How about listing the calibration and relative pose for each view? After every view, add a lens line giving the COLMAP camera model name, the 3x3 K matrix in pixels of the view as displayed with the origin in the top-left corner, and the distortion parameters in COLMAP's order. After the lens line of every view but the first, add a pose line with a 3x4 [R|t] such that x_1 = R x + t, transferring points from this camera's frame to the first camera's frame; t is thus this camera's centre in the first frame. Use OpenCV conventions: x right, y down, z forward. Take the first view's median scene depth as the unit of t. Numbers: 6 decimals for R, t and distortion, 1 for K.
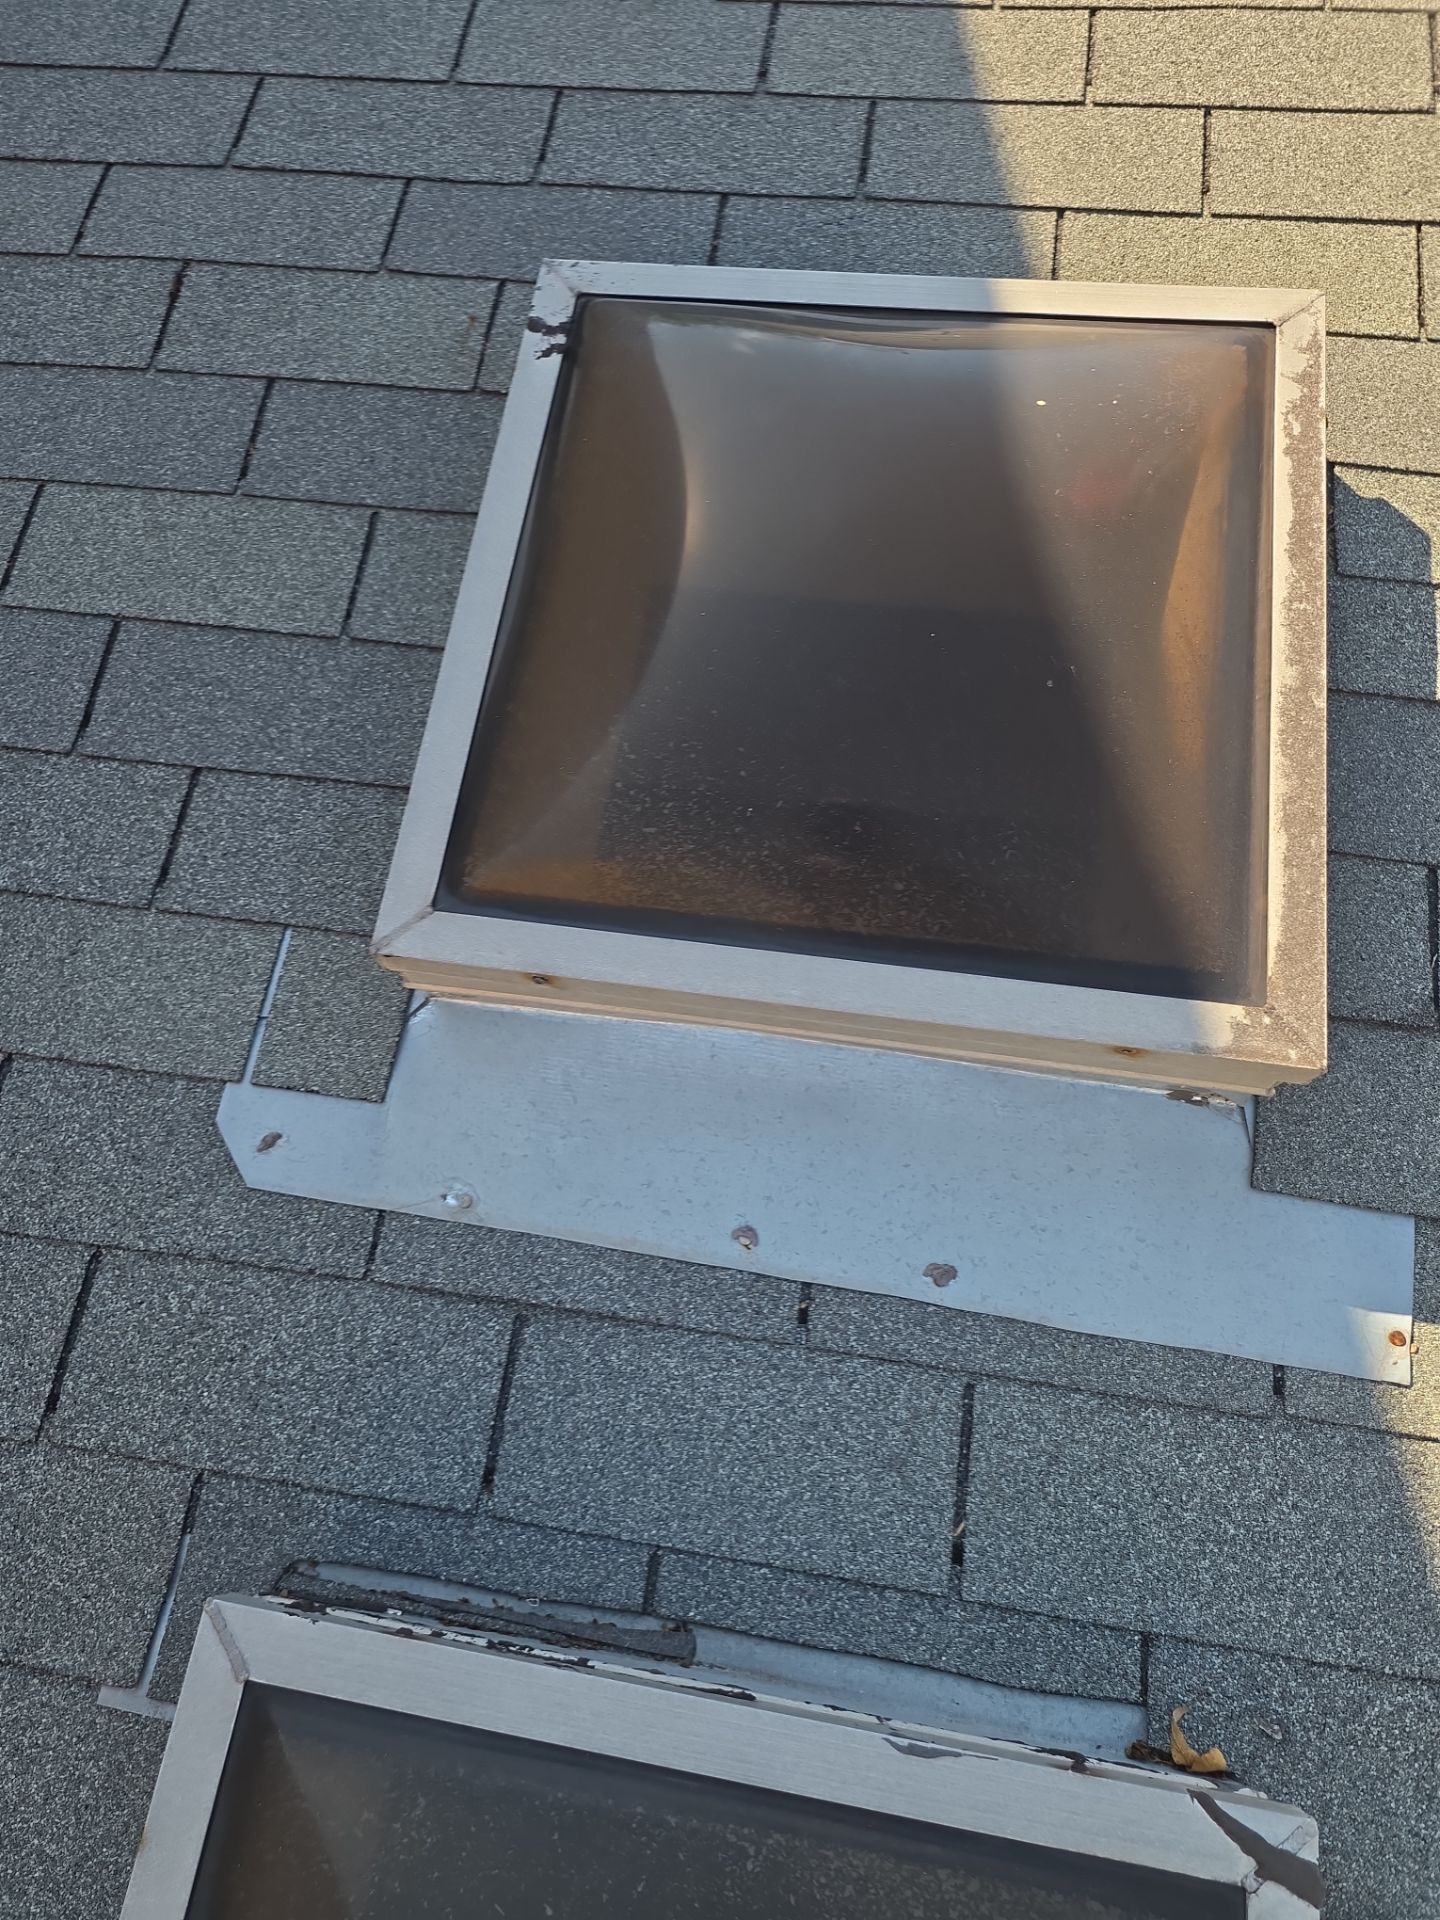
lens RADIAL K [[1309.1, 0, 712.9], [0, 1309.1, 941.6], [0, 0, 1]] dist [0.028621, -0.026471]
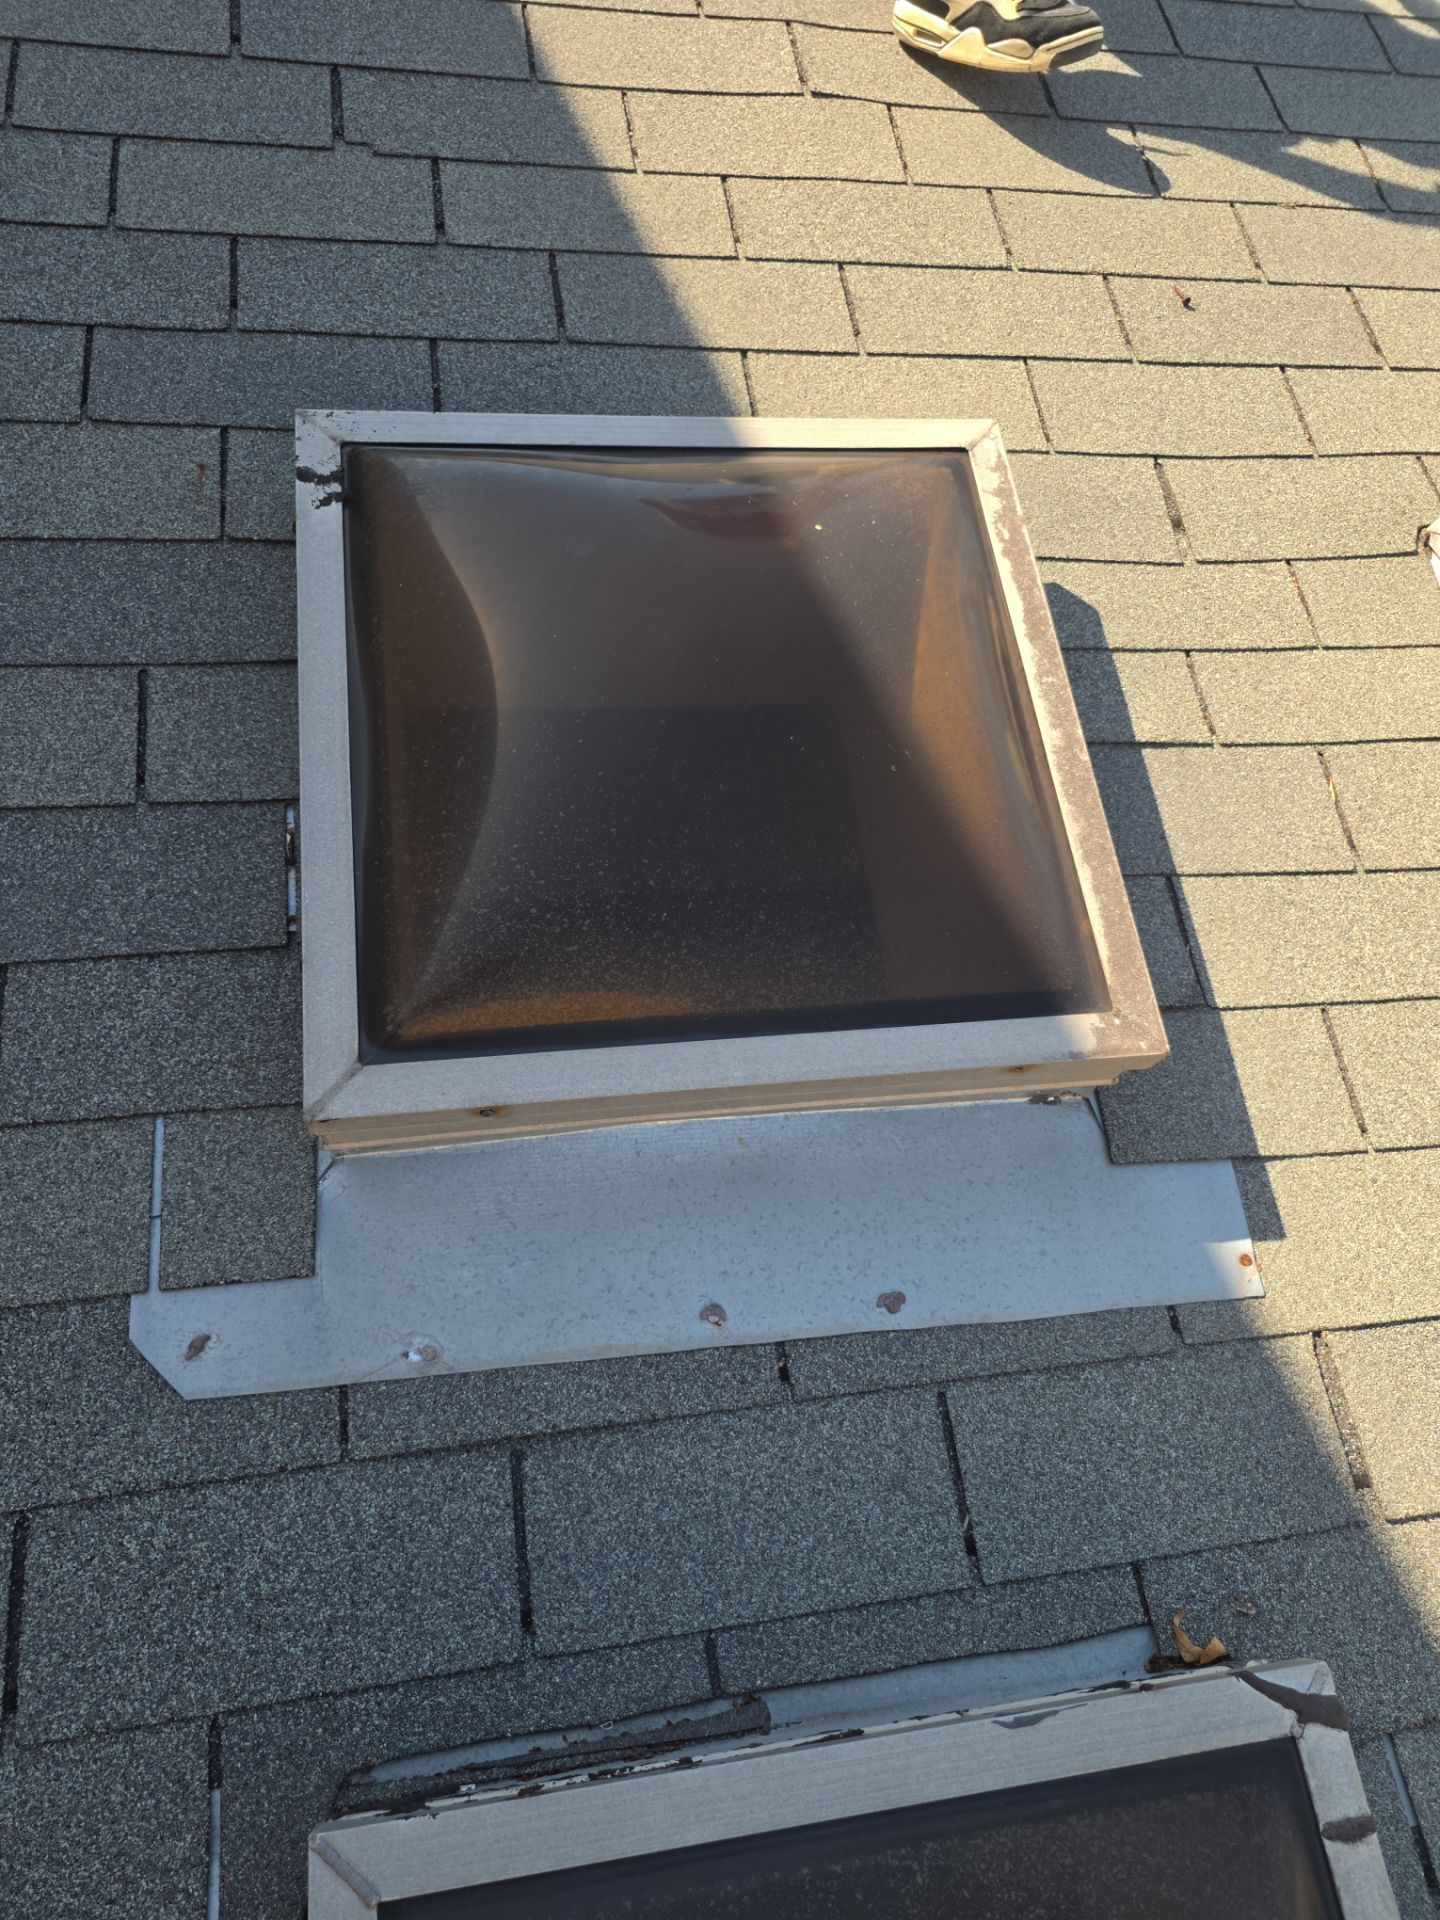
lens RADIAL K [[1309.1, 0, 722.5], [0, 1309.1, 945.9], [0, 0, 1]] dist [0.028621, -0.026471]
pose [[0.932667, -0.161920, 0.322359, -0.261205], [0.179864, 0.983335, -0.026467, -0.036985], [-0.312701, 0.082666, 0.946247, -0.023340]]
